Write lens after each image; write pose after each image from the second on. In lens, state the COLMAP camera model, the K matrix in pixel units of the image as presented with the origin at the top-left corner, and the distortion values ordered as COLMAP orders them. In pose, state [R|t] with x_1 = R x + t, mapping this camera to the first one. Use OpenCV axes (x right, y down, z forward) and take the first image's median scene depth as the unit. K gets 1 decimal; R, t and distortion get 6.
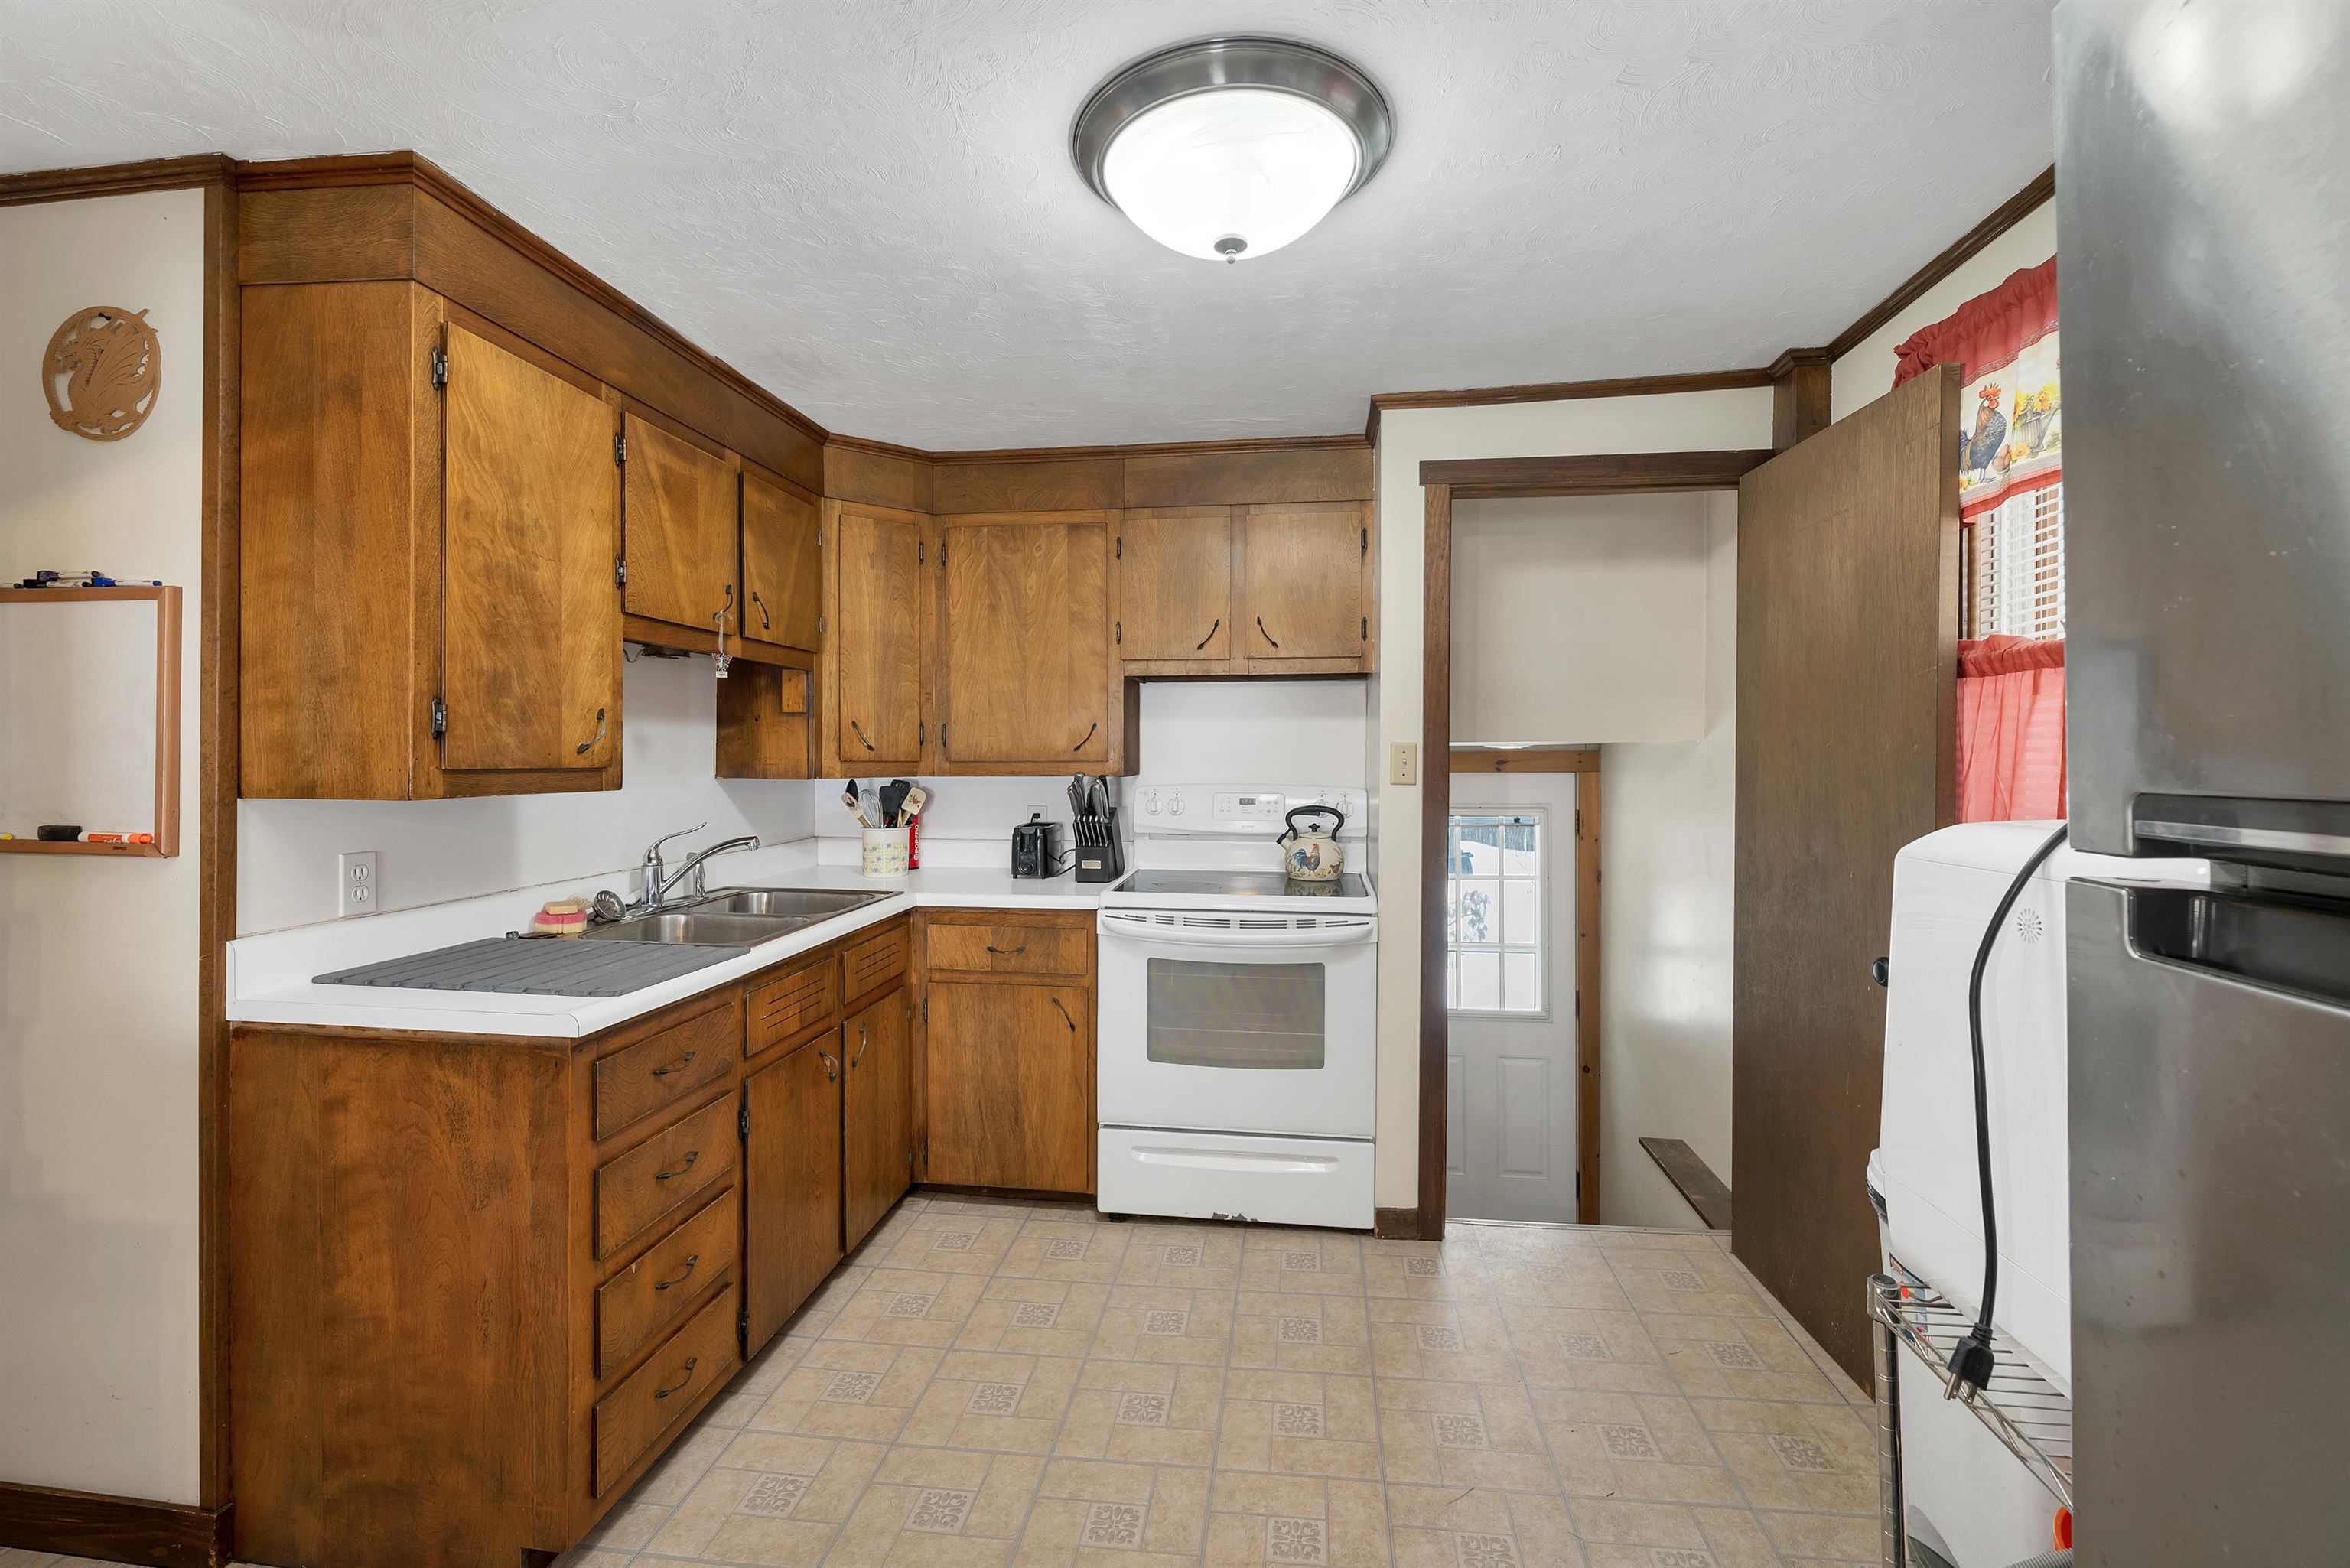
lens RADIAL K [[1013.4, 0, 1170.6], [0, 1013.4, 761.6], [0, 0, 1]] dist [-0.000399, -0.000397]
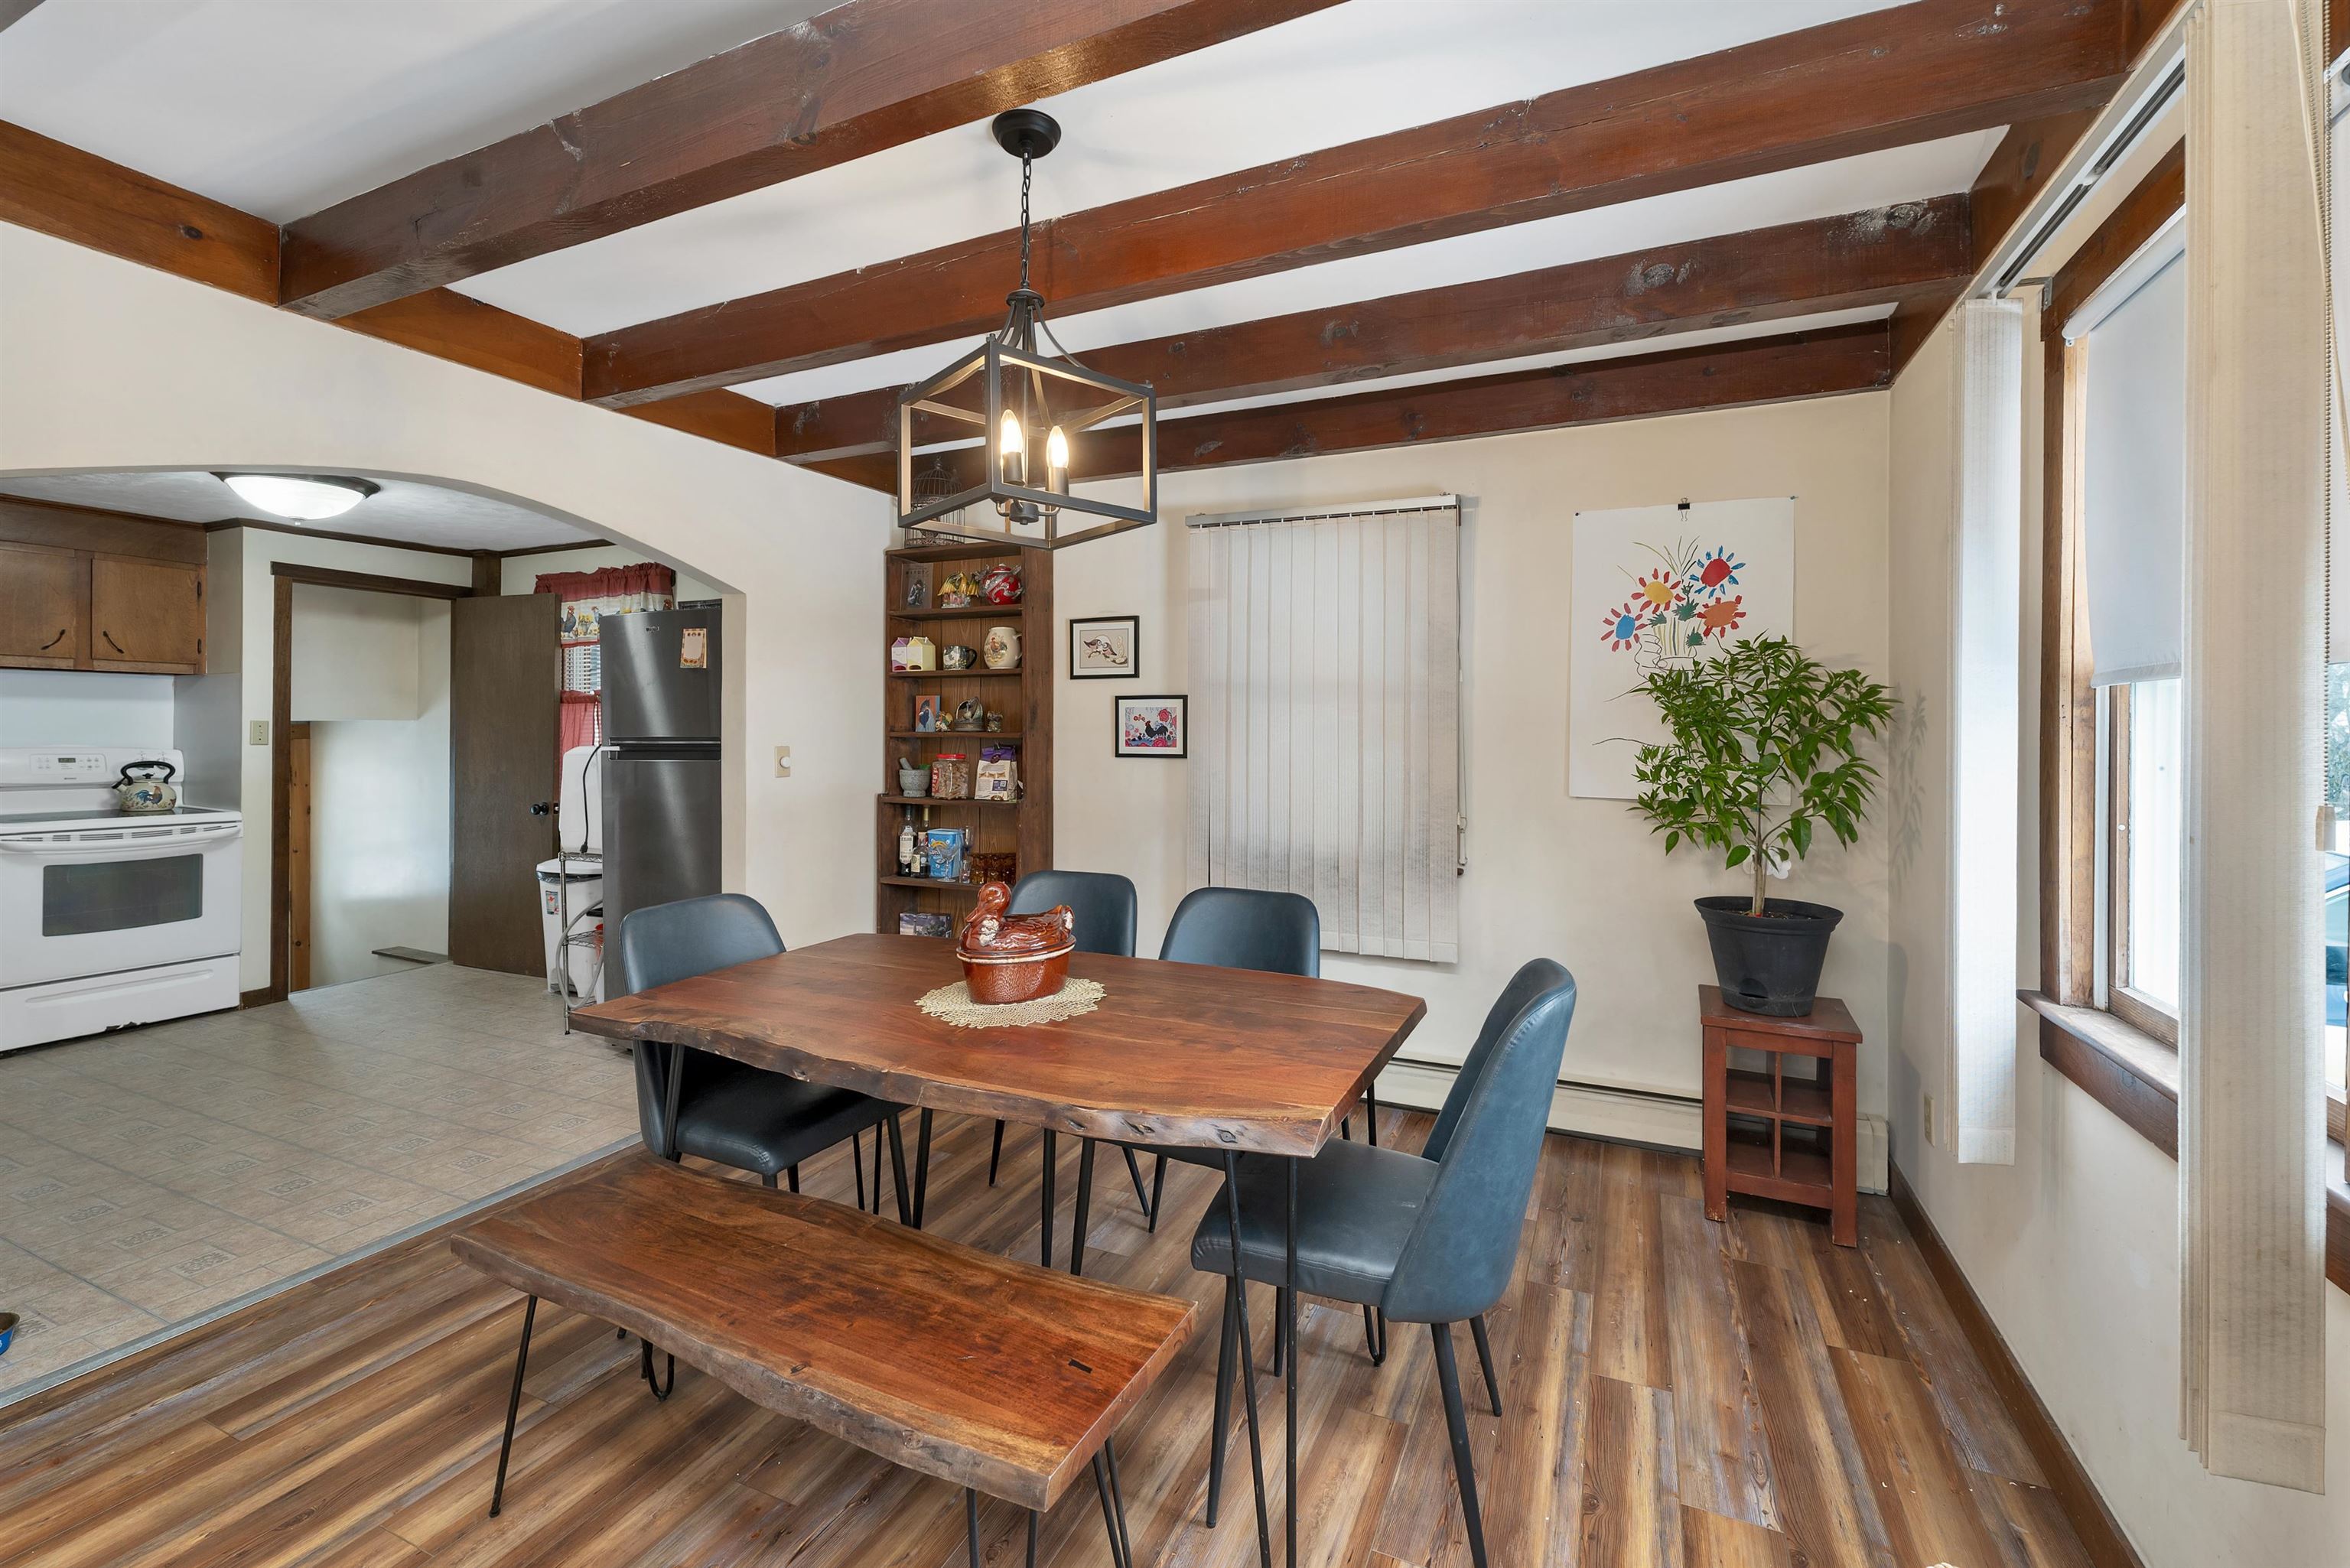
lens RADIAL K [[983.9, 0, 1169.8], [0, 983.9, 738.2], [0, 0, 1]] dist [0.000553, 0.000141]
pose [[0.292049, -0.000948, 0.956403, -0.920852], [-0.000952, 0.999999, 0.001282, 0.007933], [-0.956403, -0.001285, 0.292047, -0.975207]]
